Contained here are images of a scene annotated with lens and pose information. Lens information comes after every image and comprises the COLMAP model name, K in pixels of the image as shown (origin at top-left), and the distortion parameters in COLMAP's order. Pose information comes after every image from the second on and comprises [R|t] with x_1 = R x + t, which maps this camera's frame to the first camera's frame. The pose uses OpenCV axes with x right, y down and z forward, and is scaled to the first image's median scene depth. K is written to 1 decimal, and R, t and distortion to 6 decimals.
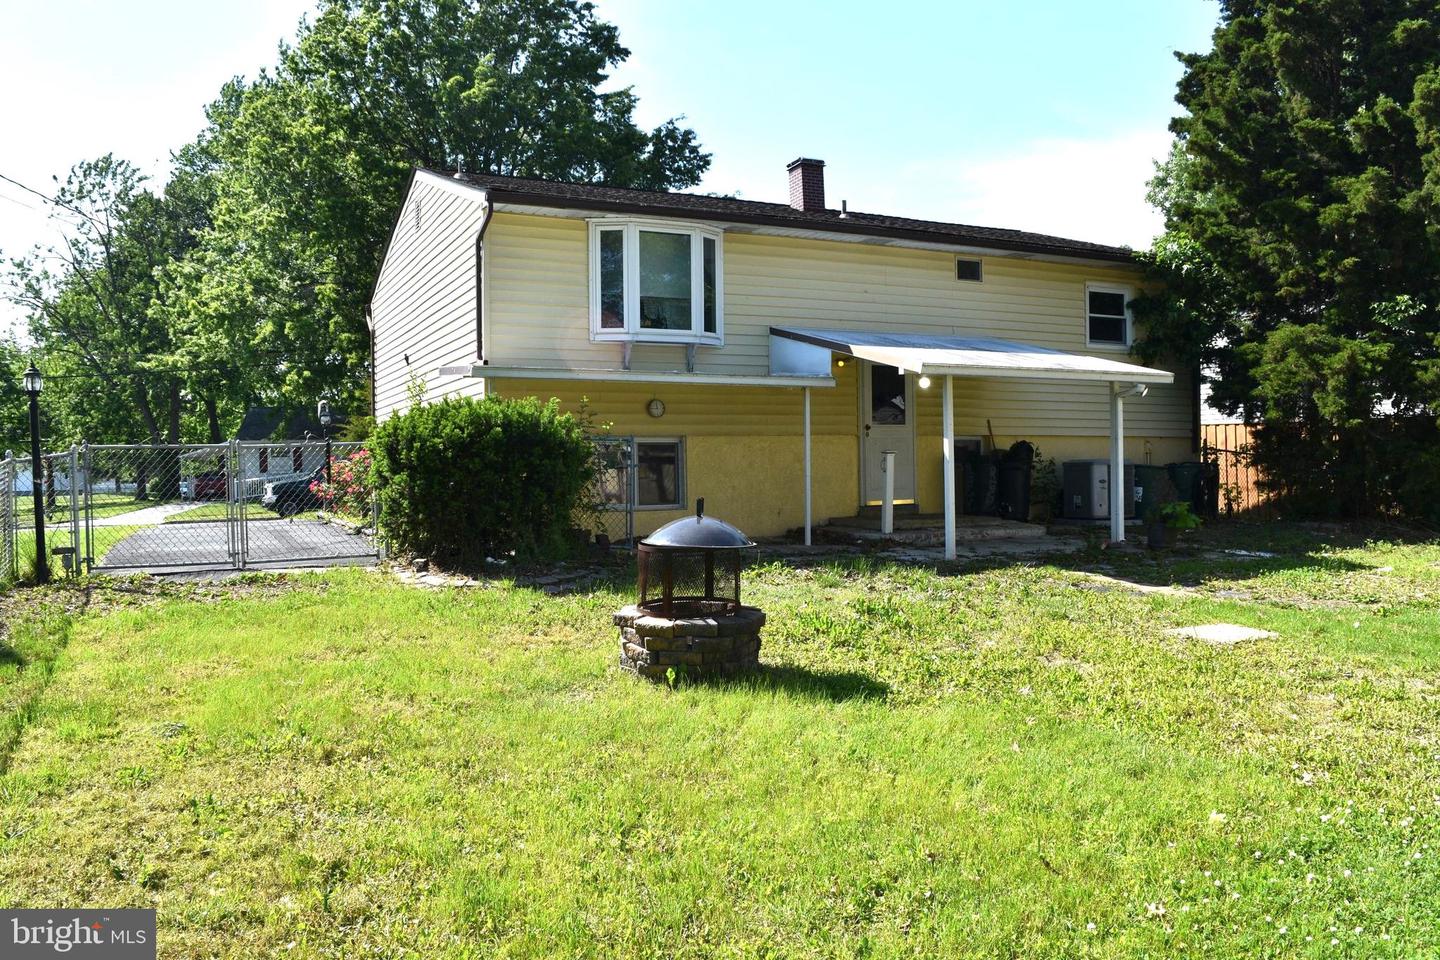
lens RADIAL K [[1125.6, 0, 720.0], [0, 1125.6, 480.0], [0, 0, 1]] dist [-0.076100, 0.003826]
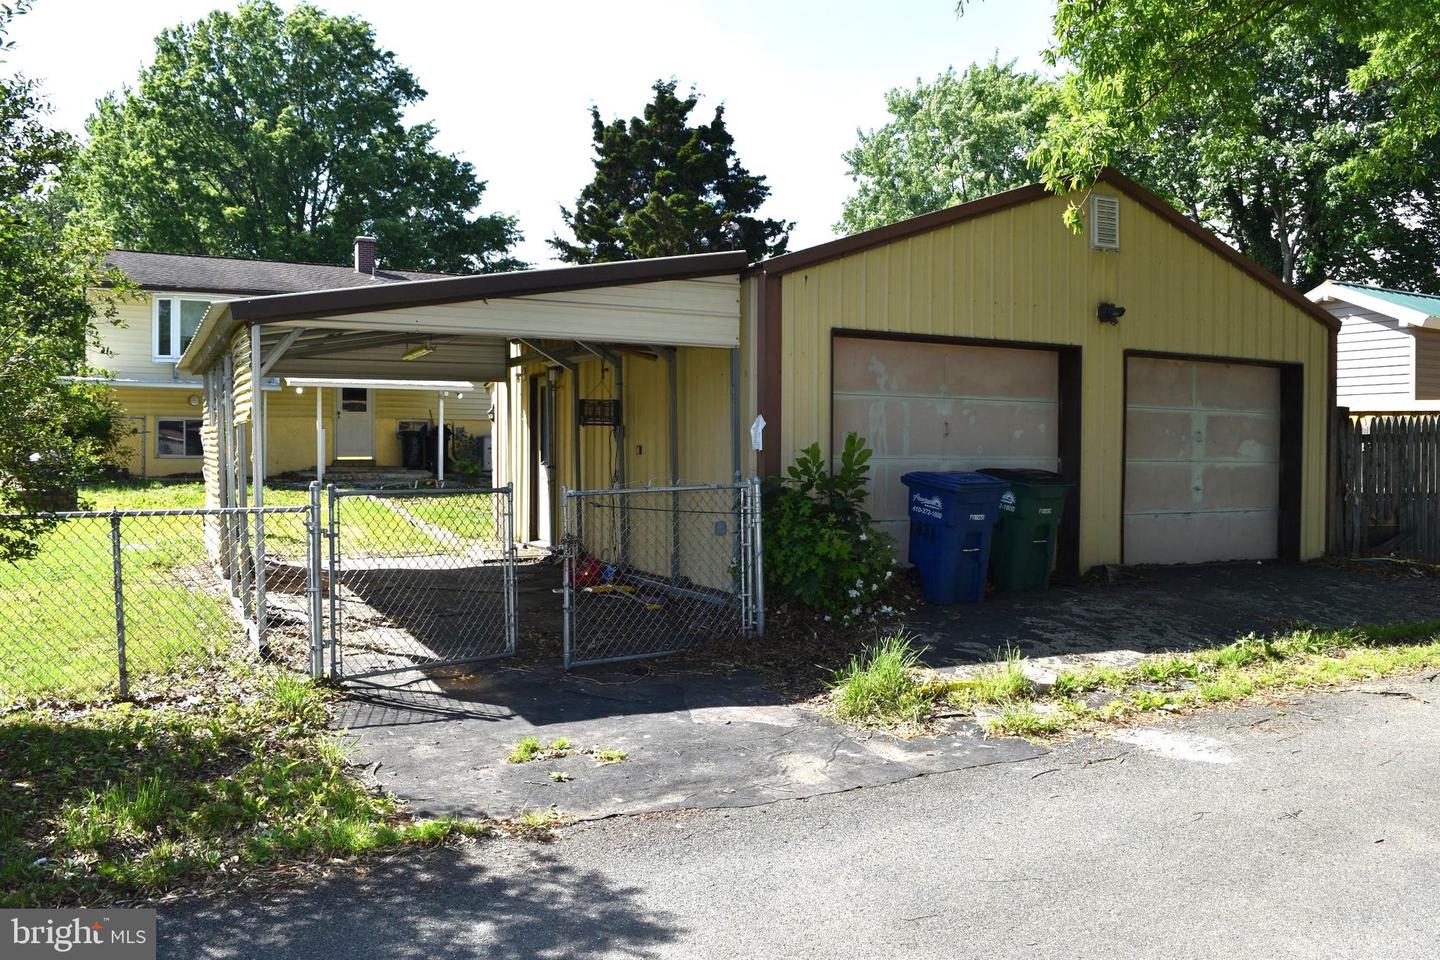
lens RADIAL K [[1125.6, 0, 720.0], [0, 1125.6, 480.0], [0, 0, 1]] dist [-0.076100, 0.003826]
pose [[0.998897, 0.018397, 0.043211, 0.198305], [-0.019166, 0.999664, 0.017428, 0.004299], [-0.042876, -0.018237, 0.998914, -0.220396]]
